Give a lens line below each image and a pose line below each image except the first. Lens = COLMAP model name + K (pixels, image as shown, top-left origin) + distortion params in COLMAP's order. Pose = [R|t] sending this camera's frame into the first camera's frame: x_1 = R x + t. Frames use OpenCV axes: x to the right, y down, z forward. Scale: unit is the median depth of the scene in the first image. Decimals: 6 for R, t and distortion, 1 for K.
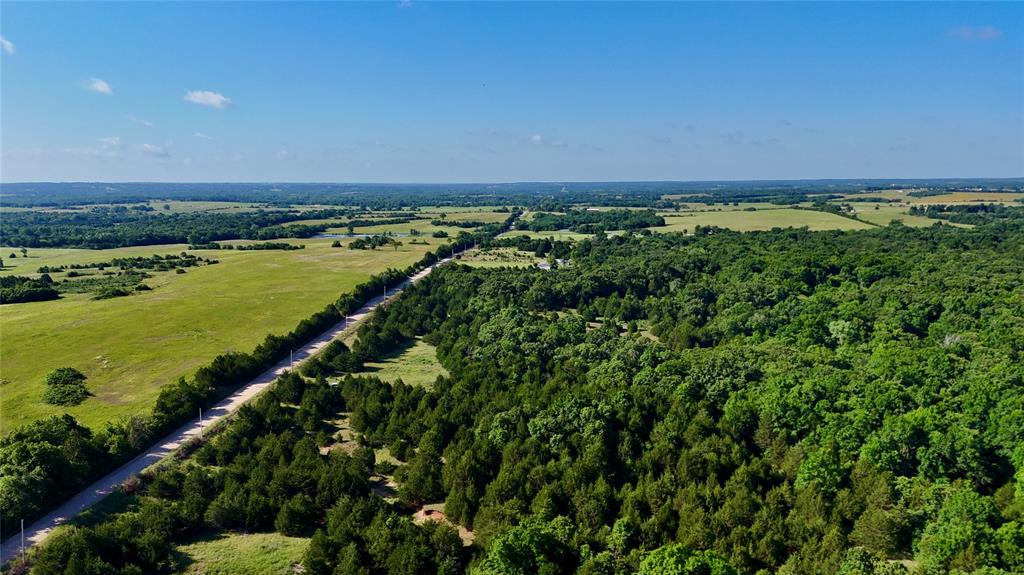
lens RADIAL K [[750.9, 0, 518.3], [0, 750.9, 284.8], [0, 0, 1]] dist [0.090030, -0.095466]
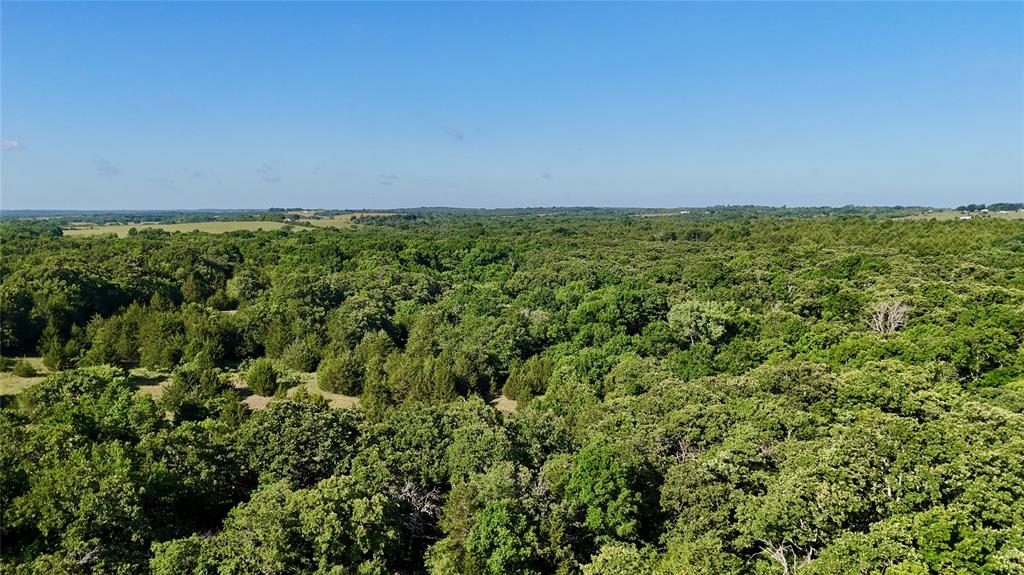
lens RADIAL K [[750.9, 0, 518.3], [0, 750.9, 284.8], [0, 0, 1]] dist [0.090030, -0.095466]
pose [[0.709255, -0.063529, 0.702084, -0.011658], [0.094799, 0.995480, -0.005690, 0.026378], [-0.698549, 0.070593, 0.712072, 0.696403]]
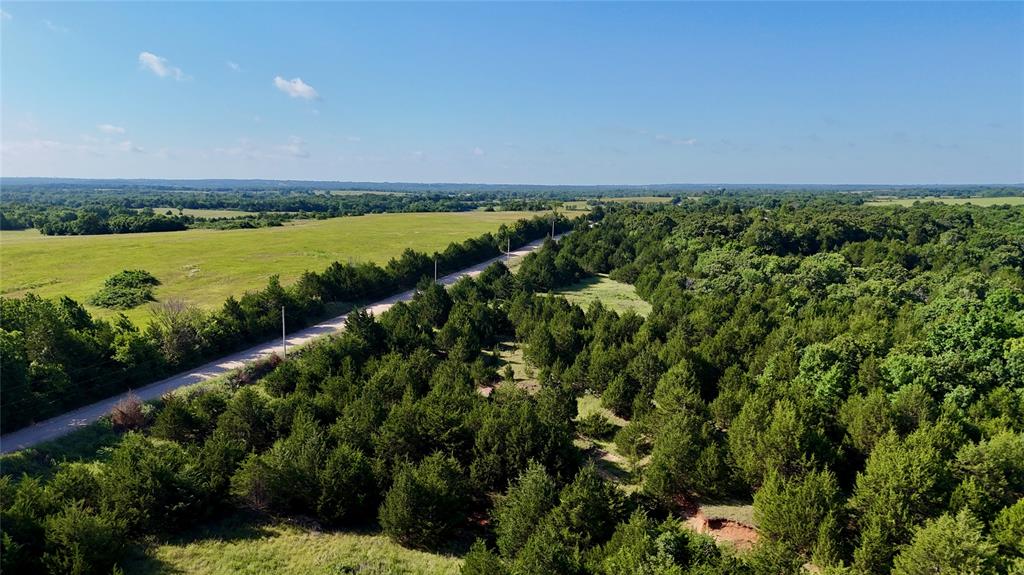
lens RADIAL K [[750.9, 0, 518.3], [0, 750.9, 284.8], [0, 0, 1]] dist [0.090030, -0.095466]
pose [[0.981582, 0.036204, -0.187579, -0.076233], [-0.037411, 0.999296, -0.002899, 0.083186], [0.187342, 0.009863, 0.982245, 0.270210]]
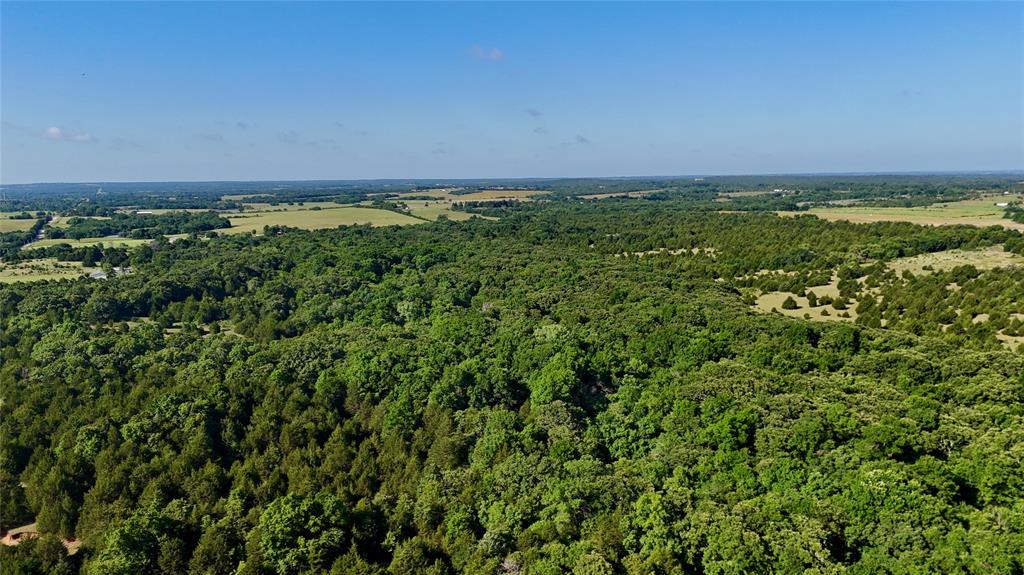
lens RADIAL K [[750.9, 0, 518.3], [0, 750.9, 284.8], [0, 0, 1]] dist [0.090030, -0.095466]
pose [[0.847812, -0.082239, 0.523882, -0.031476], [0.082231, 0.996340, 0.023330, 0.009175], [-0.523883, 0.023300, 0.851471, -0.072142]]
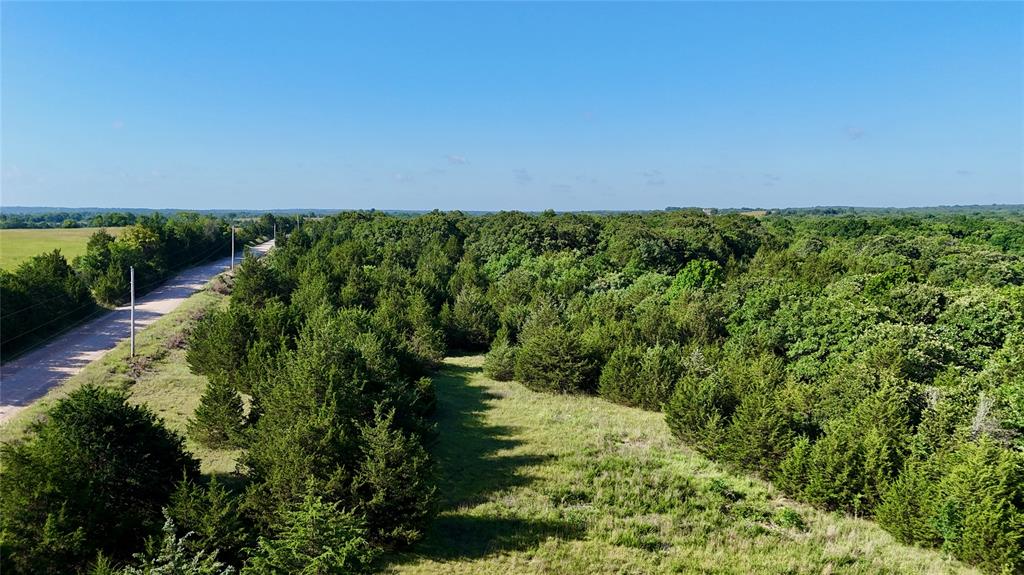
lens RADIAL K [[750.9, 0, 518.3], [0, 750.9, 284.8], [0, 0, 1]] dist [0.090030, -0.095466]
pose [[0.954967, -0.018443, 0.296140, -0.182035], [0.031958, 0.998654, -0.040861, 0.054413], [-0.294987, 0.048485, 0.954270, 0.739580]]
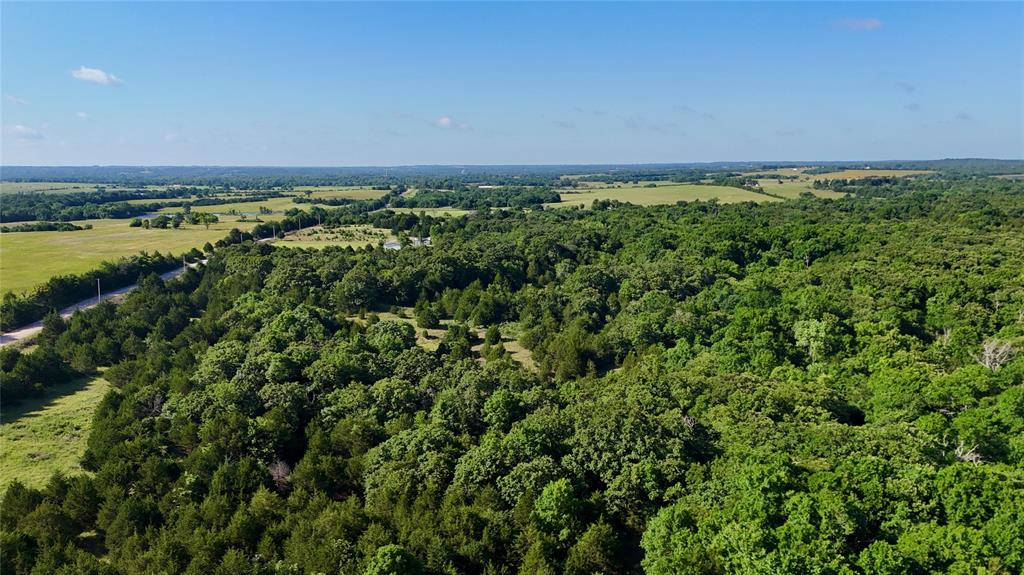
lens RADIAL K [[750.9, 0, 518.3], [0, 750.9, 284.8], [0, 0, 1]] dist [0.090030, -0.095466]
pose [[0.991874, -0.021706, 0.125357, 0.100047], [0.019198, 0.999591, 0.021181, 0.000129], [-0.125765, -0.018602, 0.991886, 0.388799]]
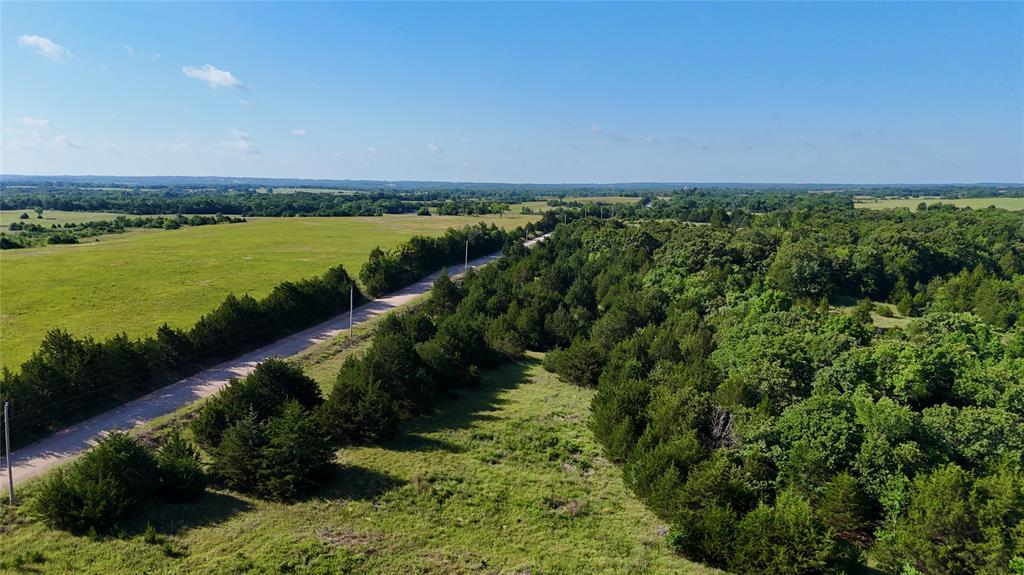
lens RADIAL K [[750.9, 0, 518.3], [0, 750.9, 284.8], [0, 0, 1]] dist [0.090030, -0.095466]
pose [[0.988958, 0.033311, -0.144405, -0.086019], [-0.033995, 0.999419, -0.002269, 0.034950], [0.144245, 0.007152, 0.989516, 0.613466]]
